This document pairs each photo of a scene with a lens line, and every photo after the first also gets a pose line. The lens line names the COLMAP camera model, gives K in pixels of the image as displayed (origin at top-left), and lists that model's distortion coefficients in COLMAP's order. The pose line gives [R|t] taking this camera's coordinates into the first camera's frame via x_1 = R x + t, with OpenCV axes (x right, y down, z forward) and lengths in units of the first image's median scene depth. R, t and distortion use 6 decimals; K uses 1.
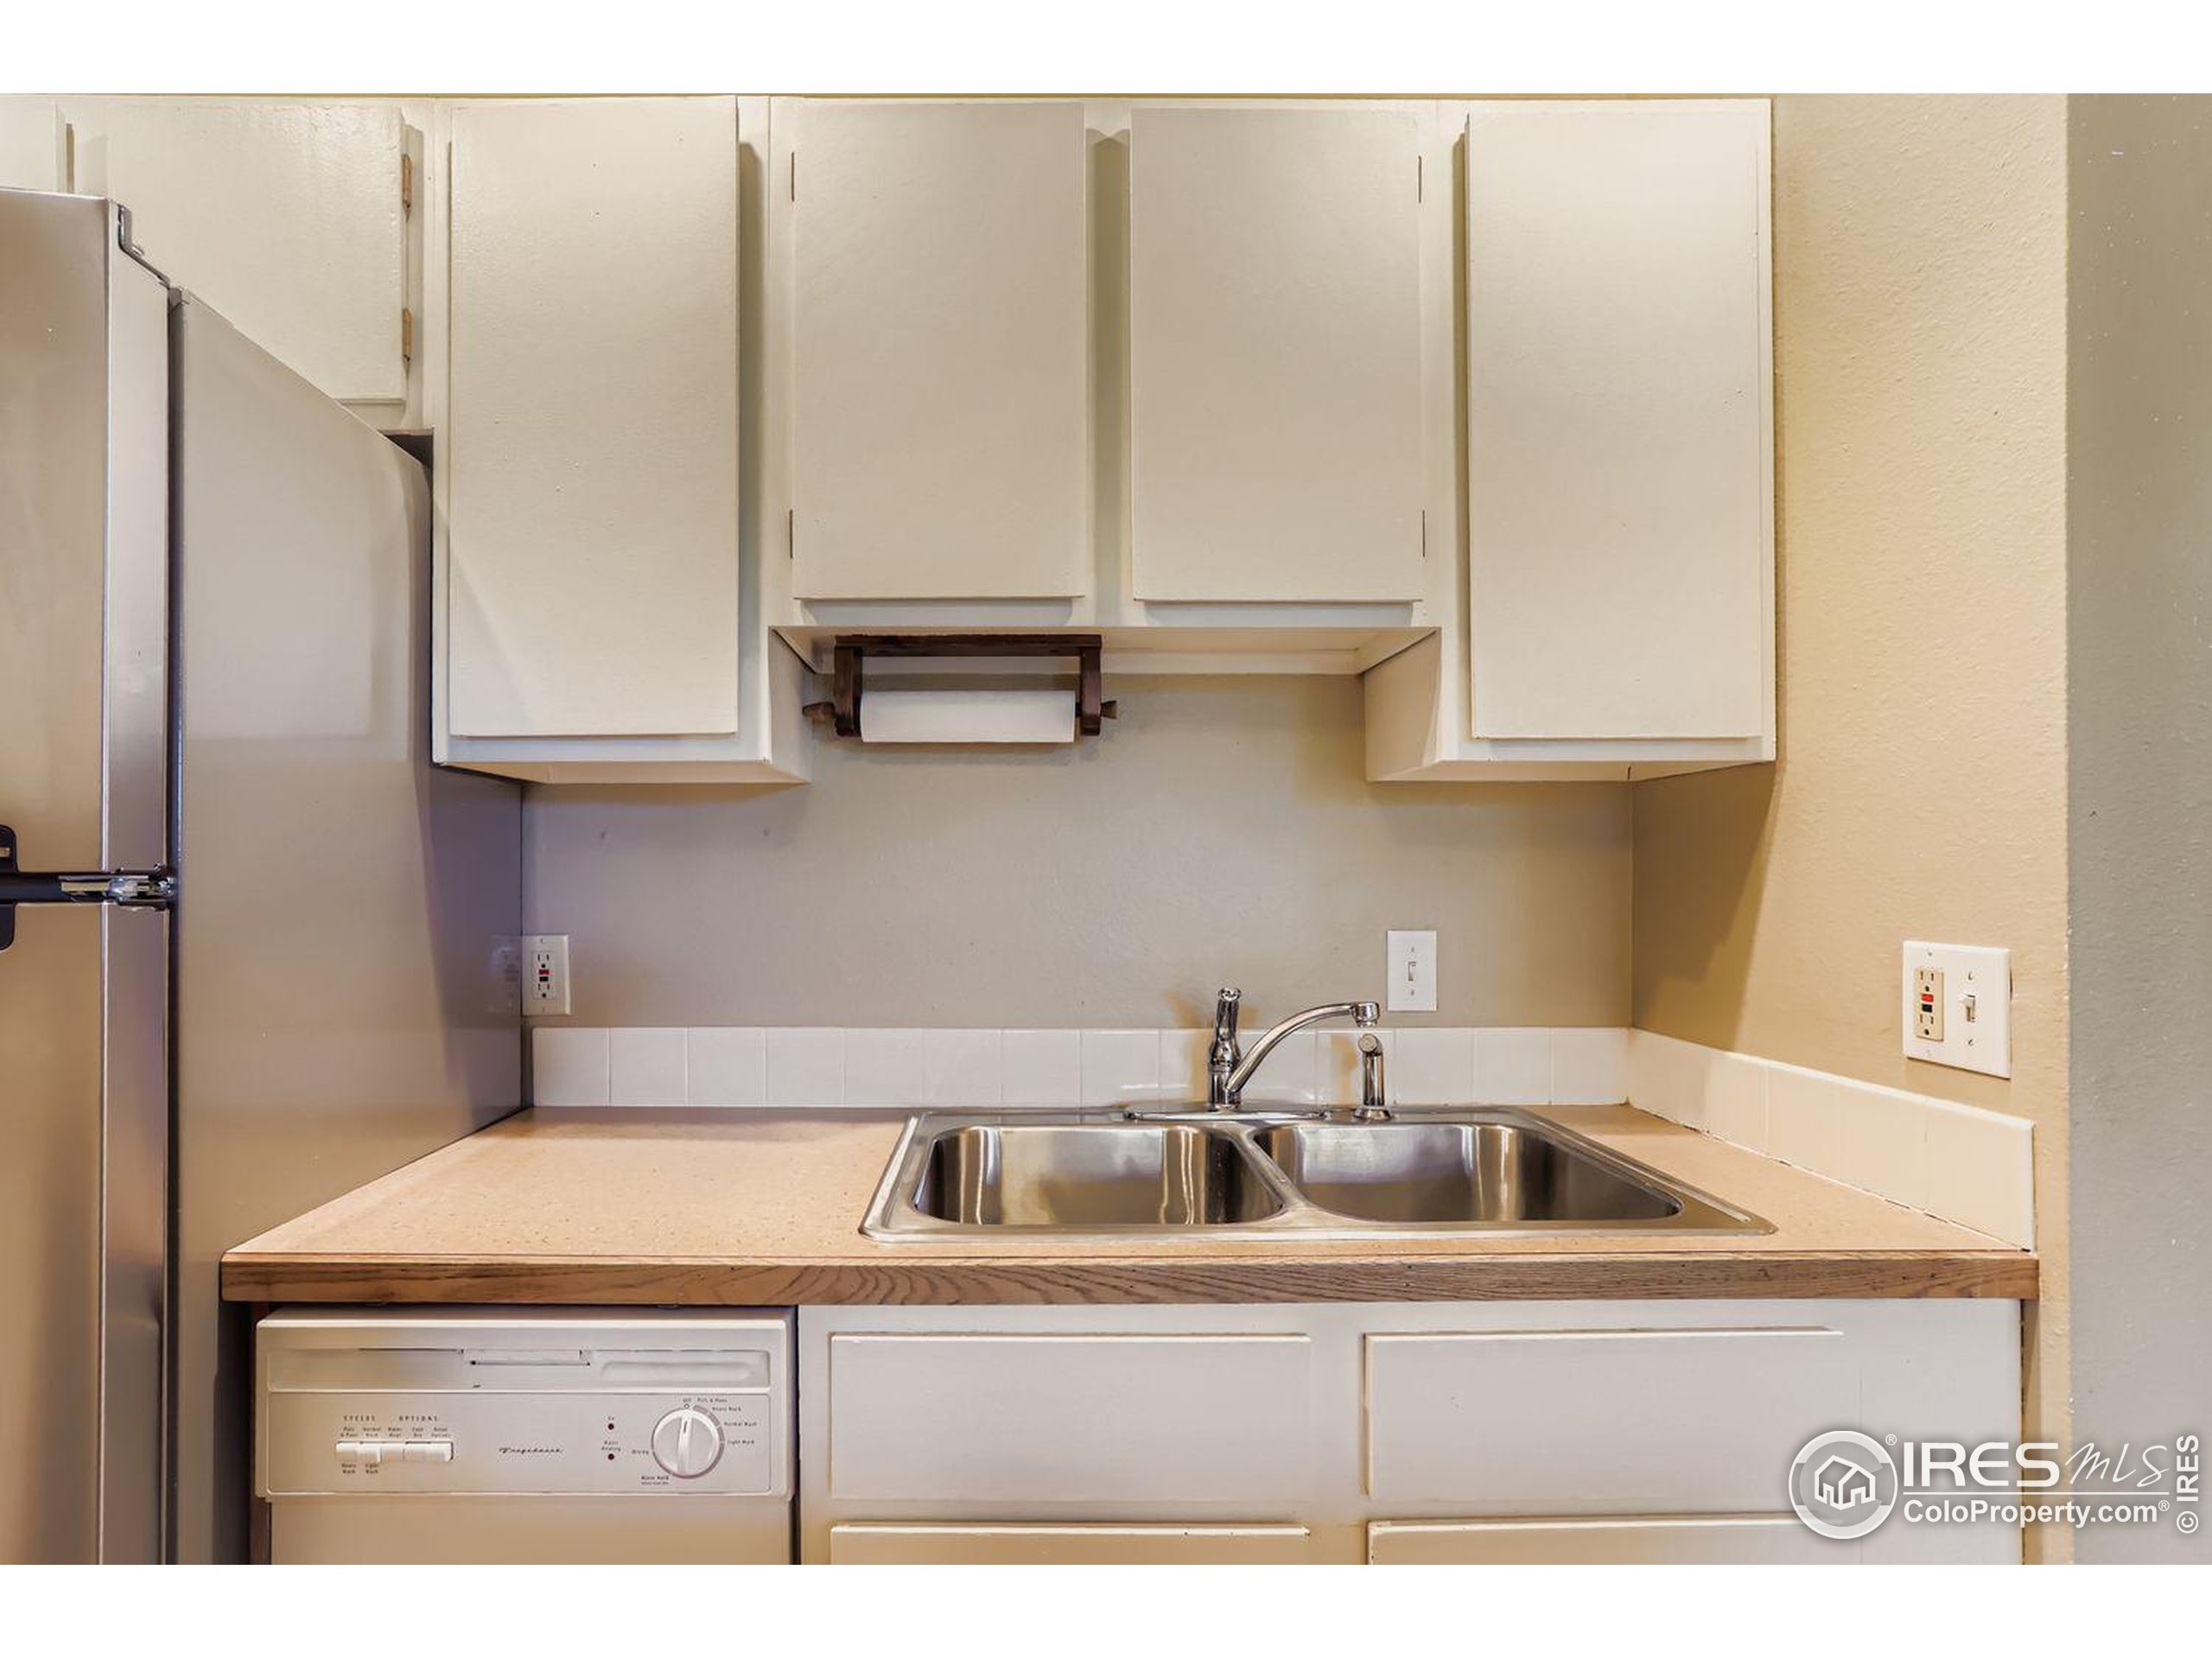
lens RADIAL K [[1093.3, 0, 1012.3], [0, 1093.3, 875.6], [0, 0, 1]] dist [-0.029256, 0.000184]
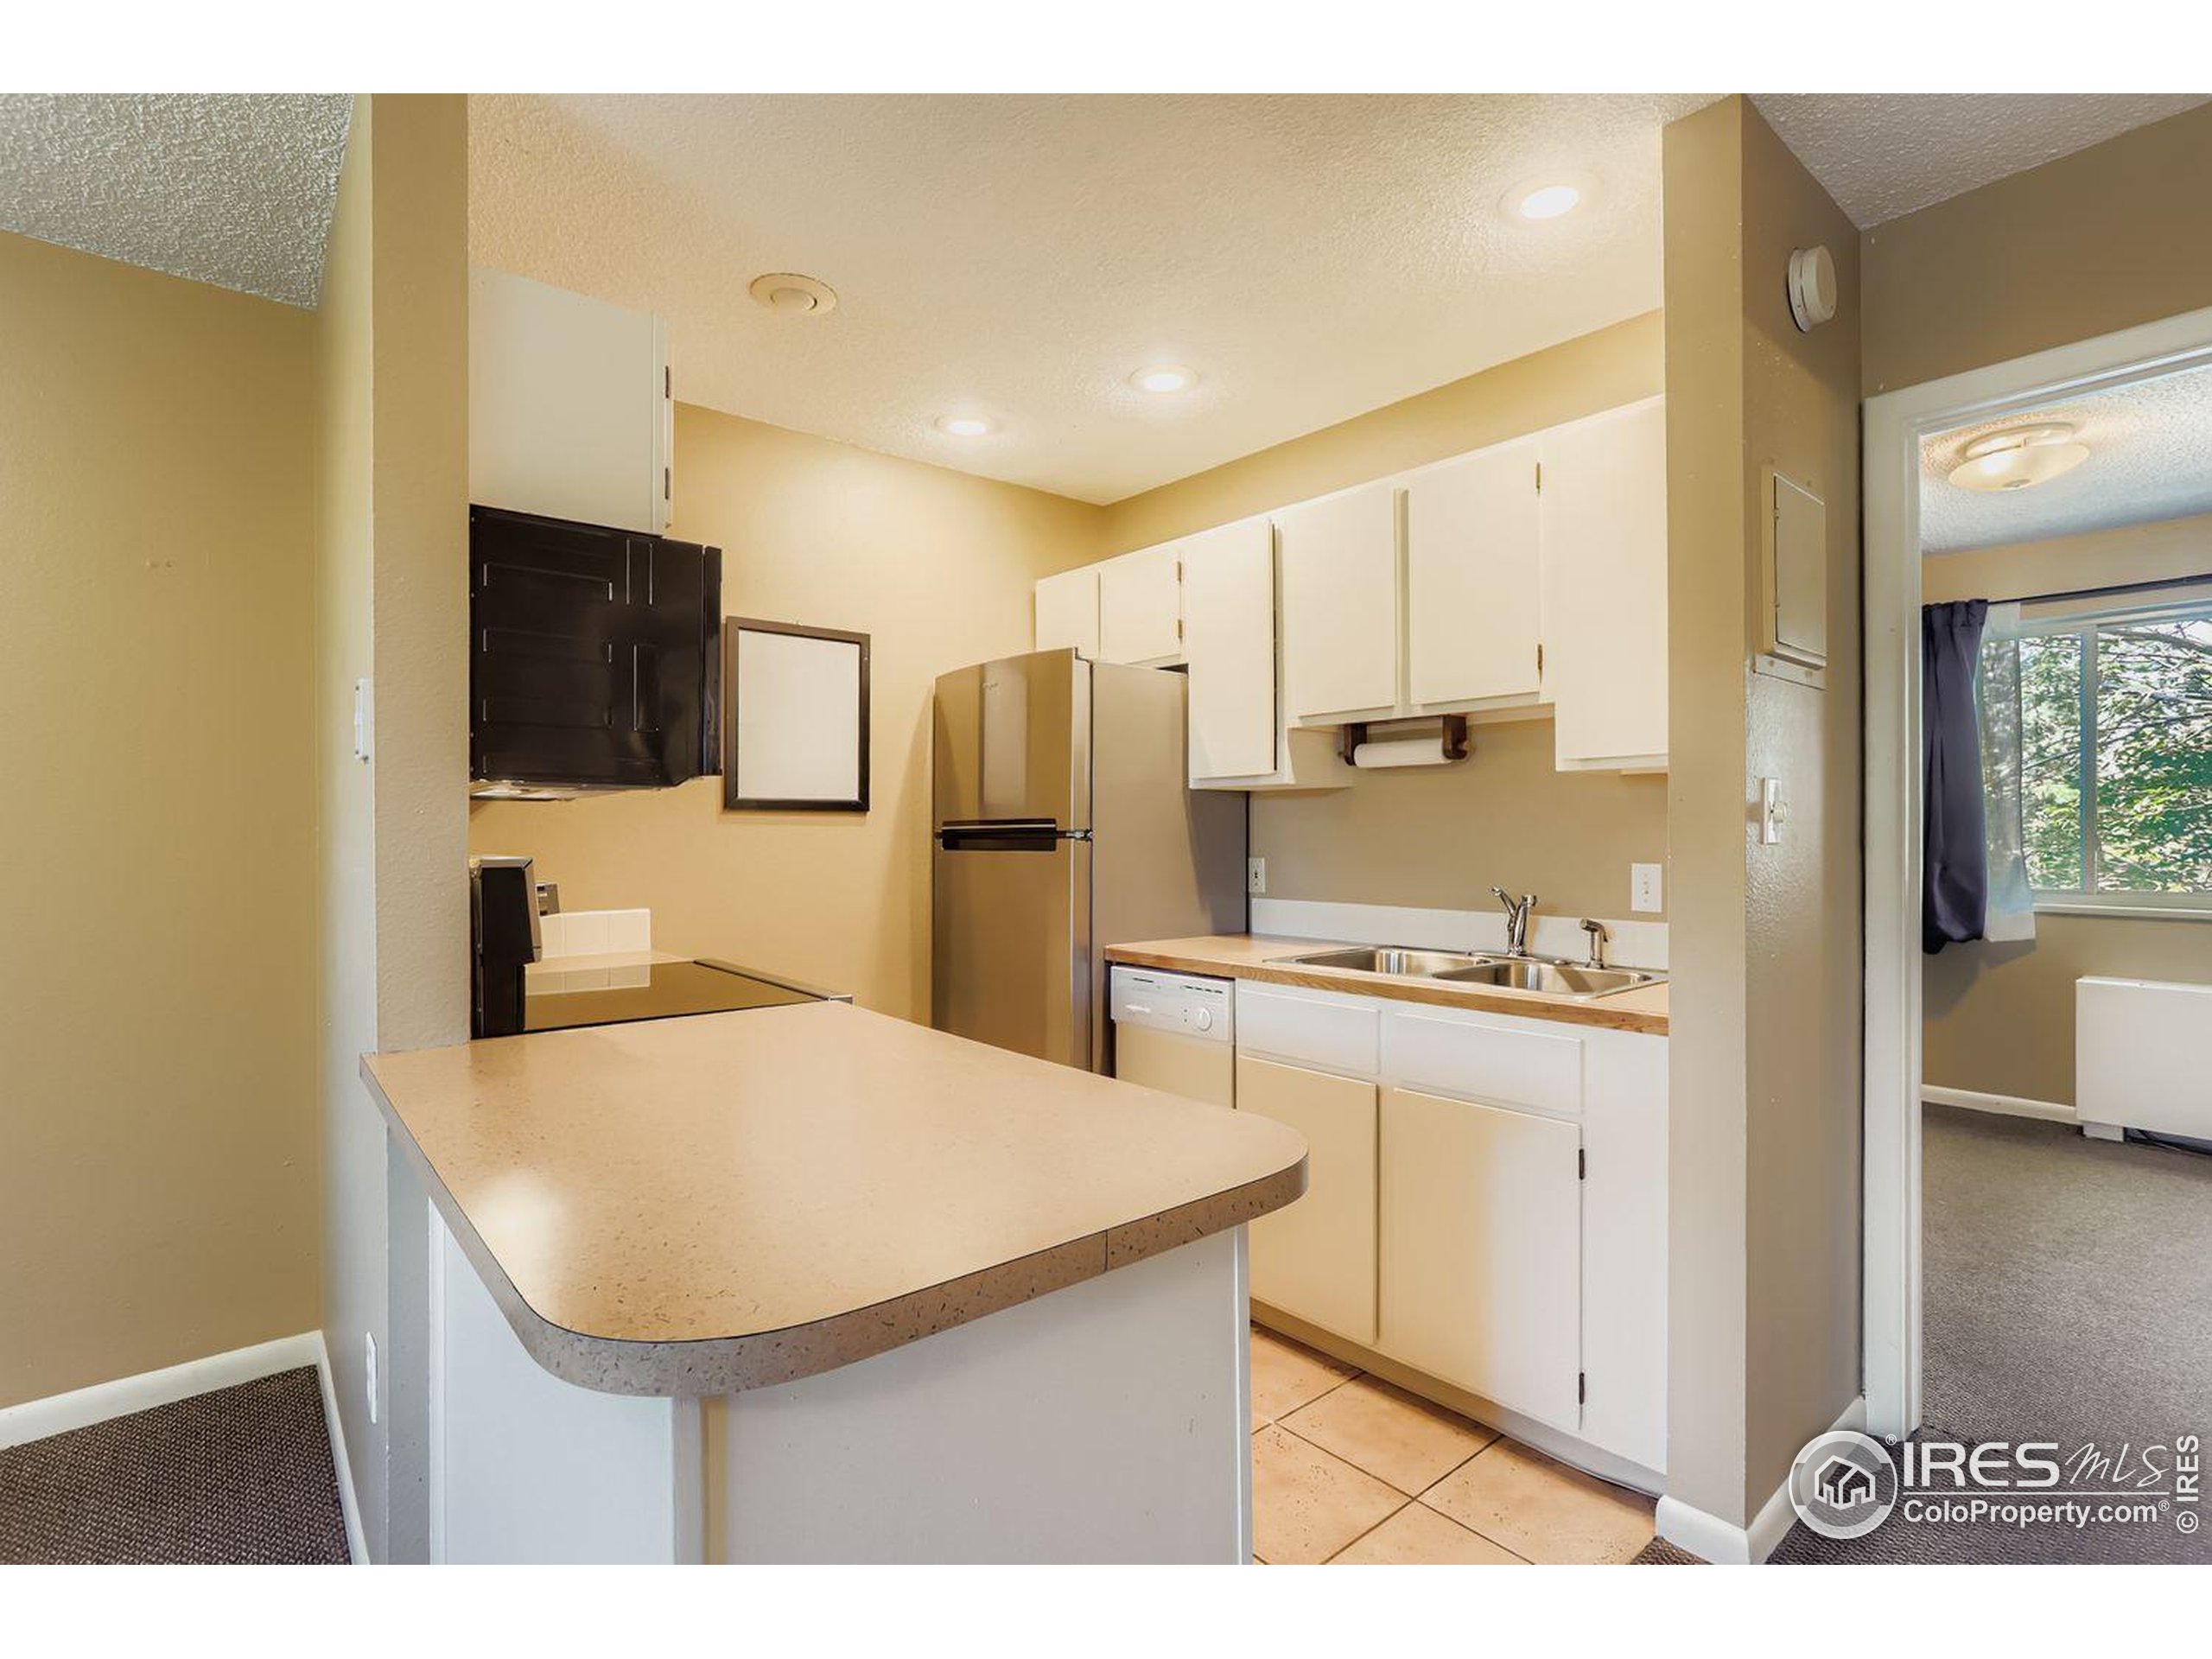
lens RADIAL K [[1071.8, 0, 1113.0], [0, 1071.8, 823.1], [0, 0, 1]] dist [-0.030634, 0.025221]
pose [[0.646049, -0.008790, -0.763245, 1.340637], [0.001974, 0.999950, -0.009845, 0.004669], [0.763293, 0.004854, 0.646034, -0.833103]]
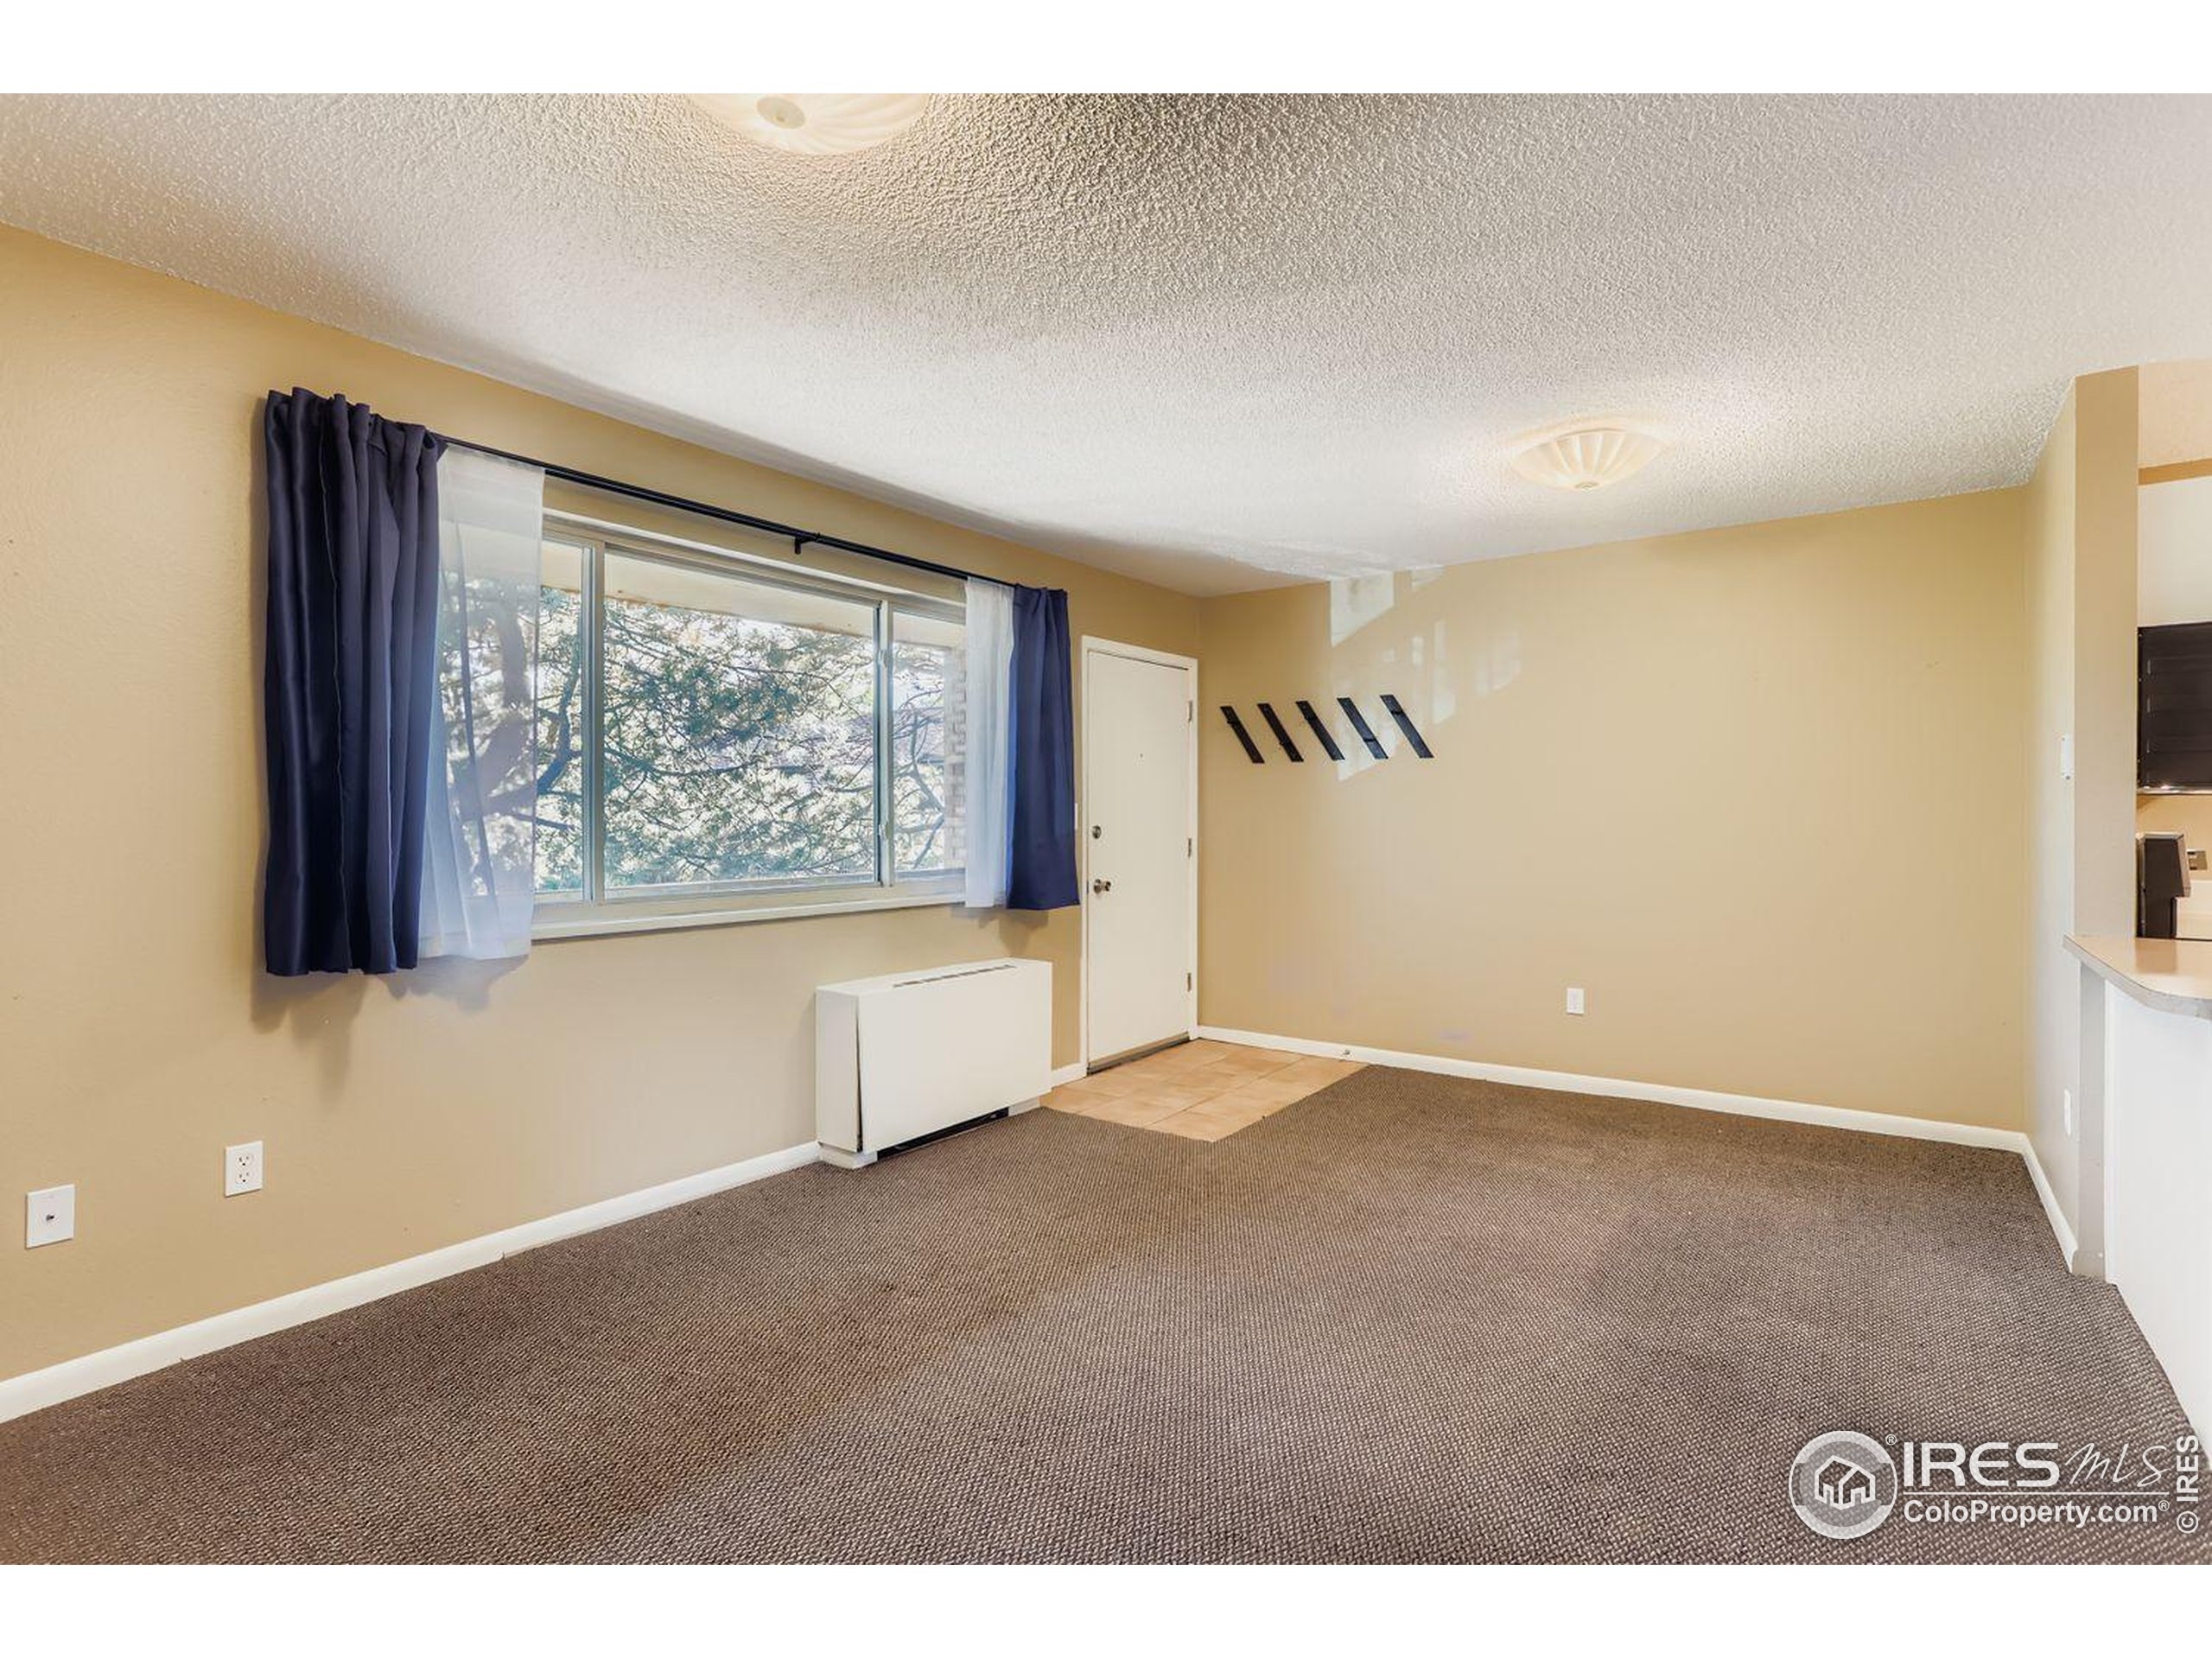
lens RADIAL K [[1071.8, 0, 1113.0], [0, 1071.8, 823.1], [0, 0, 1]] dist [-0.030634, 0.025221]
pose [[-0.580320, 0.003475, -0.814381, 3.000004], [-0.004928, 0.999958, 0.007778, 0.005741], [0.814374, 0.008527, -0.580278, -1.058686]]
